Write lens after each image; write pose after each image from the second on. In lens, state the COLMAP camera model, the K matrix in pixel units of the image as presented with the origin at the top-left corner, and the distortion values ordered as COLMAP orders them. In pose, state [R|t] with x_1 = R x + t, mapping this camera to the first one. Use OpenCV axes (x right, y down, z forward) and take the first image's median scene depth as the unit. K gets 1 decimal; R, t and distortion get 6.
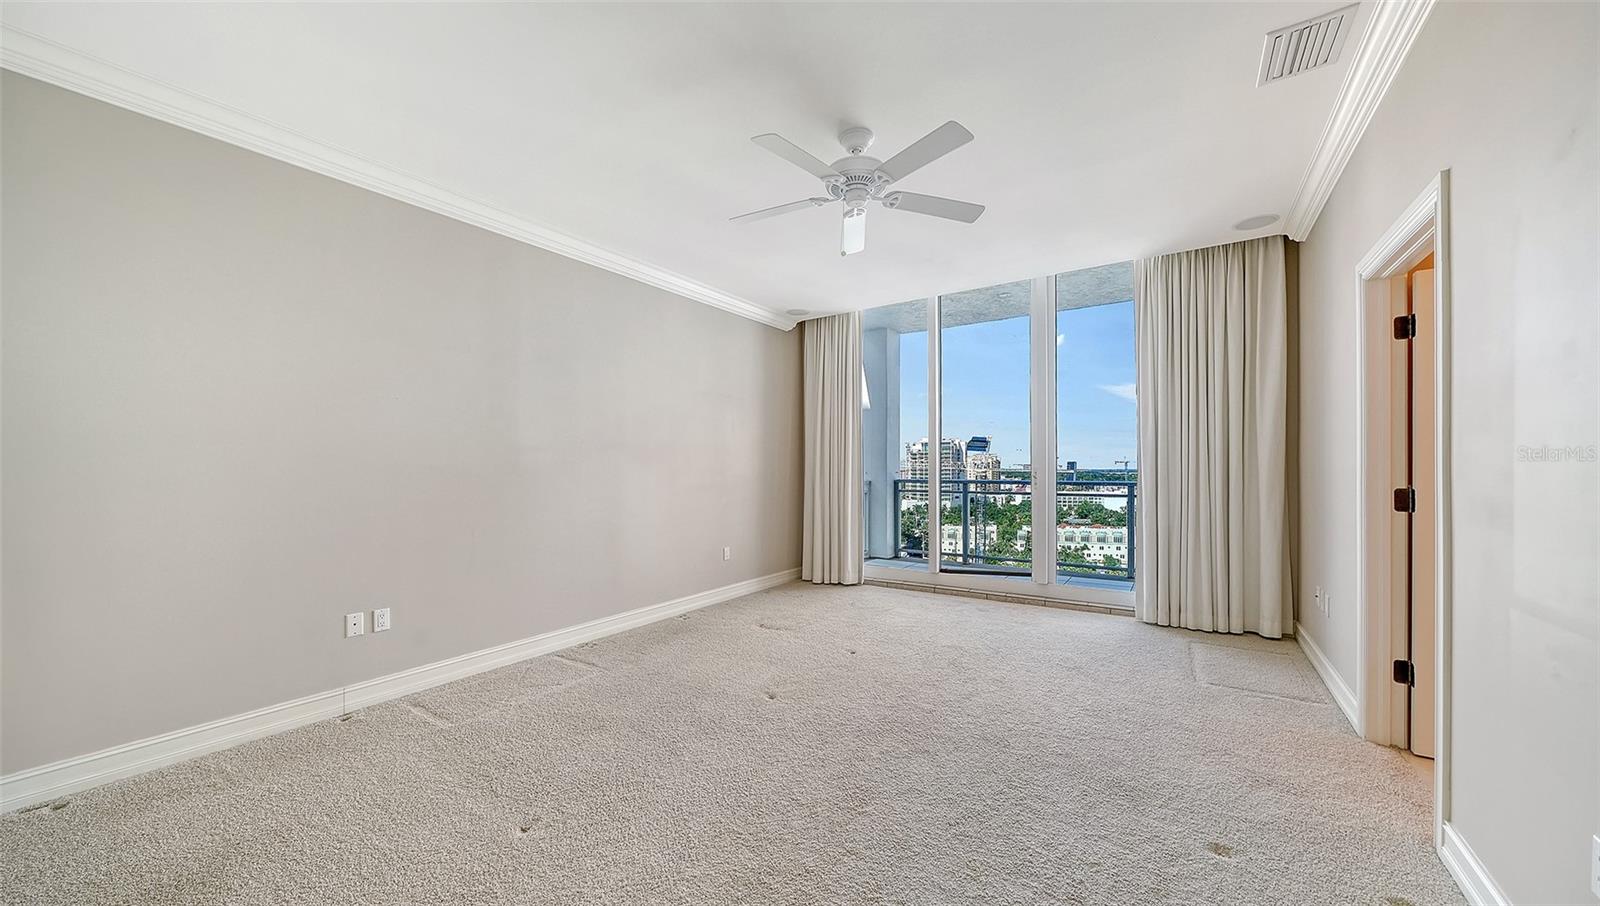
lens RADIAL K [[570.7, 0, 793.6], [0, 570.7, 467.9], [0, 0, 1]] dist [-0.001523, -0.000115]
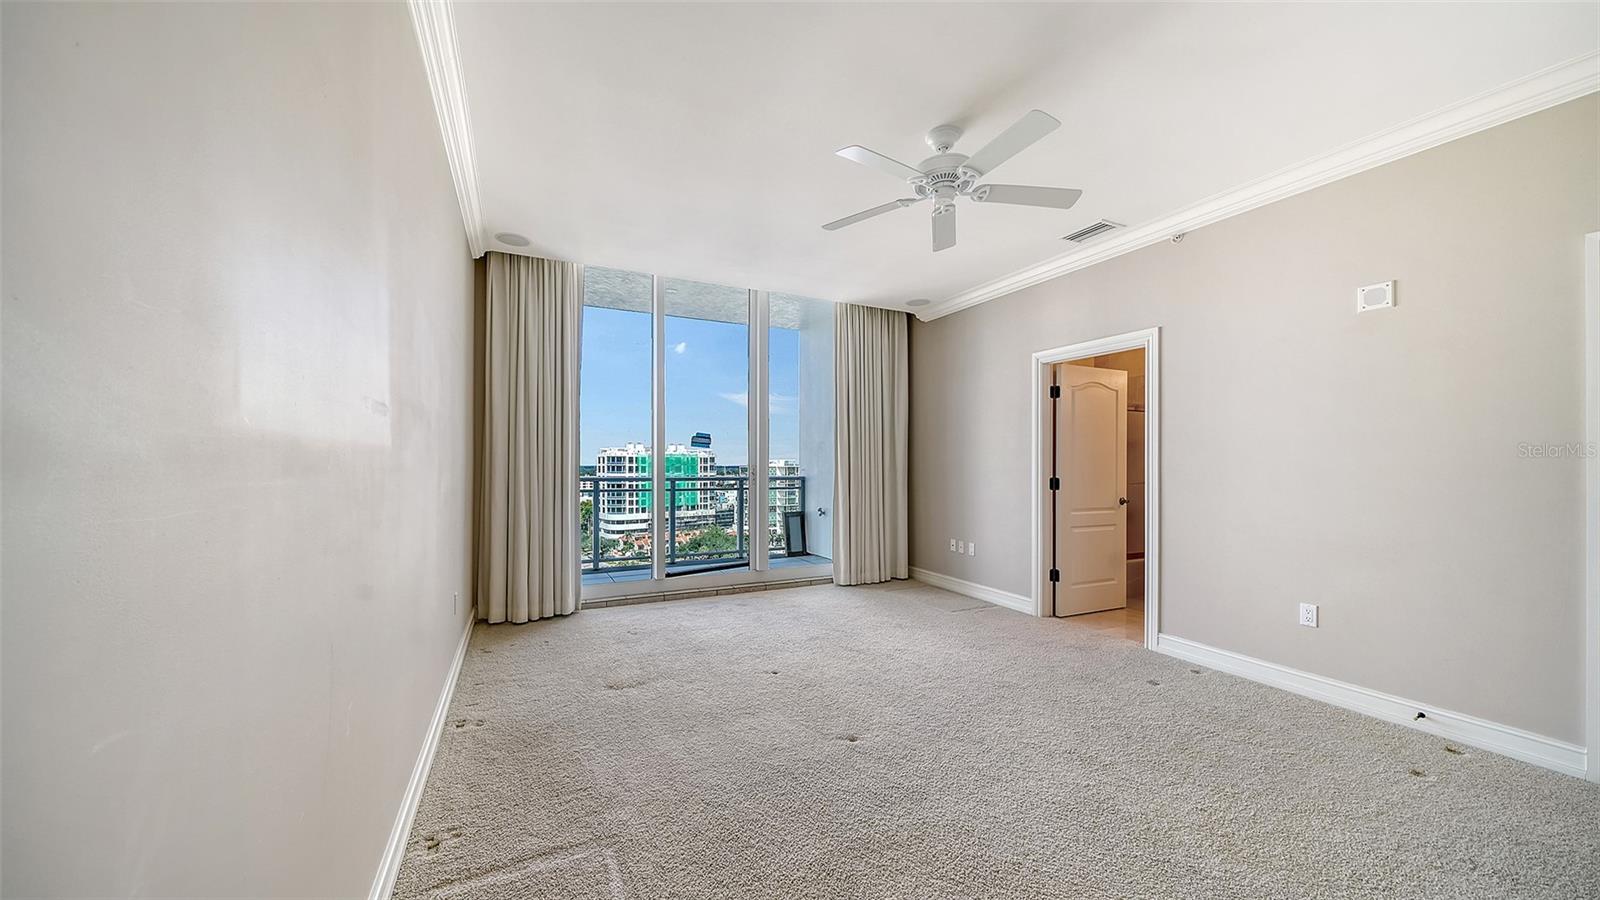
lens RADIAL K [[567.6, 0, 801.4], [0, 567.6, 459.2], [0, 0, 1]] dist [-0.008373, 0.000019]
pose [[0.493266, 0.015443, 0.869741, -0.475955], [-0.007256, 0.999881, -0.013639, 0.003212], [-0.869848, 0.000417, 0.493319, 0.392930]]
